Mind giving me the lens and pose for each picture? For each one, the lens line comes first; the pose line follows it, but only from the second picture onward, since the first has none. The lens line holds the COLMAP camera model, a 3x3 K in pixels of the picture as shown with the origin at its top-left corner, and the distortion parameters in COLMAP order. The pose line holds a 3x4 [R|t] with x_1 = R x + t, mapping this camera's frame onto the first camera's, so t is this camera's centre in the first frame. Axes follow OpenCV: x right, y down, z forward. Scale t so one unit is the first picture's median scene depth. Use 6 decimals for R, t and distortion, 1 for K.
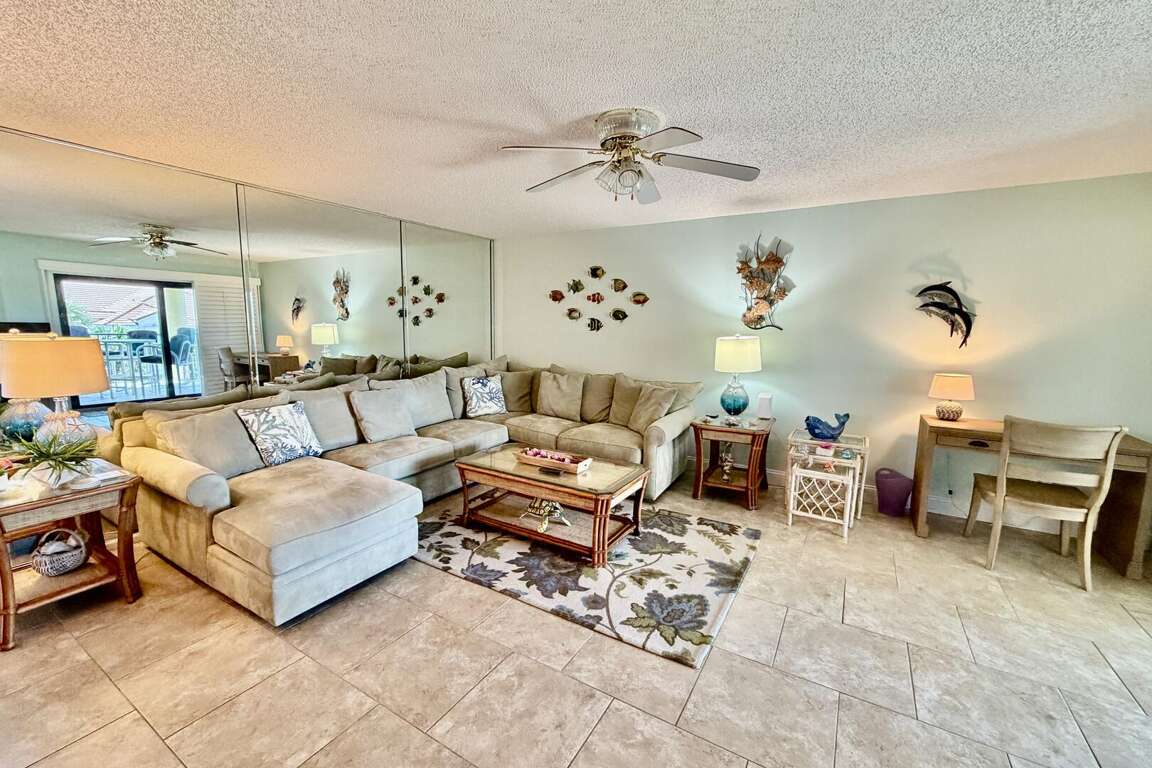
lens RADIAL K [[465.0, 0, 578.0], [0, 465.0, 384.3], [0, 0, 1]] dist [-0.000704, 0.001844]
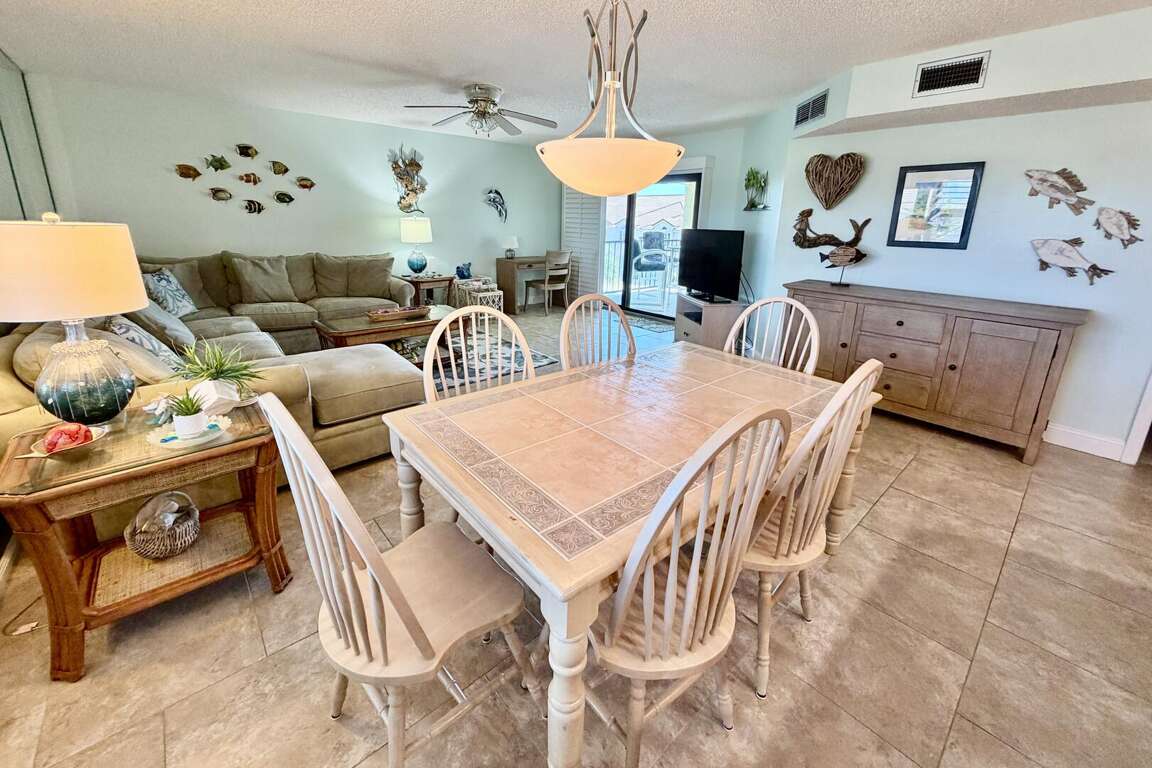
lens RADIAL K [[465.0, 0, 576.4], [0, 465.0, 382.2], [0, 0, 1]] dist [-0.000704, 0.001844]
pose [[0.314702, -0.317917, 0.894367, -0.215064], [0.108776, 0.948113, 0.298747, 0.001592], [-0.942937, 0.003270, 0.332955, 0.003482]]
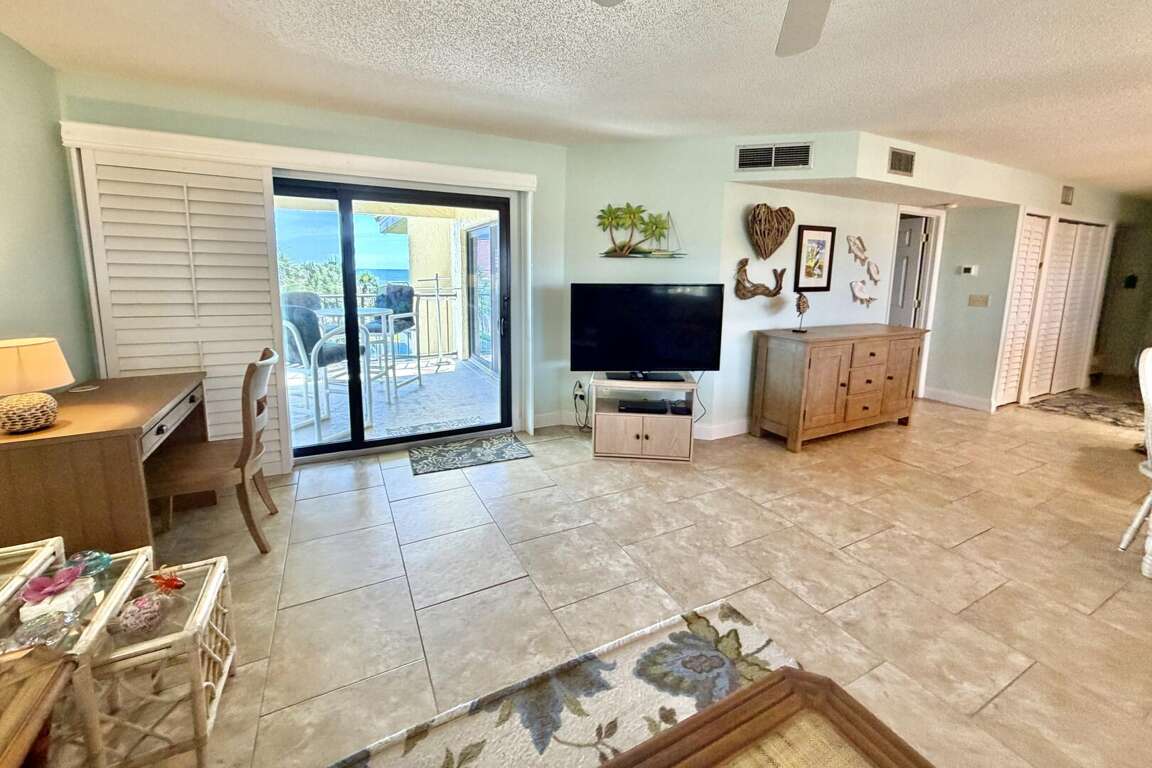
lens RADIAL K [[465.0, 0, 568.8], [0, 465.0, 349.1], [0, 0, 1]] dist [-0.000704, 0.001844]
pose [[-0.847920, -0.107367, 0.519138, 0.008027], [0.050706, 0.958360, 0.281025, -0.022595], [-0.527694, 0.264610, -0.807169, 0.196849]]
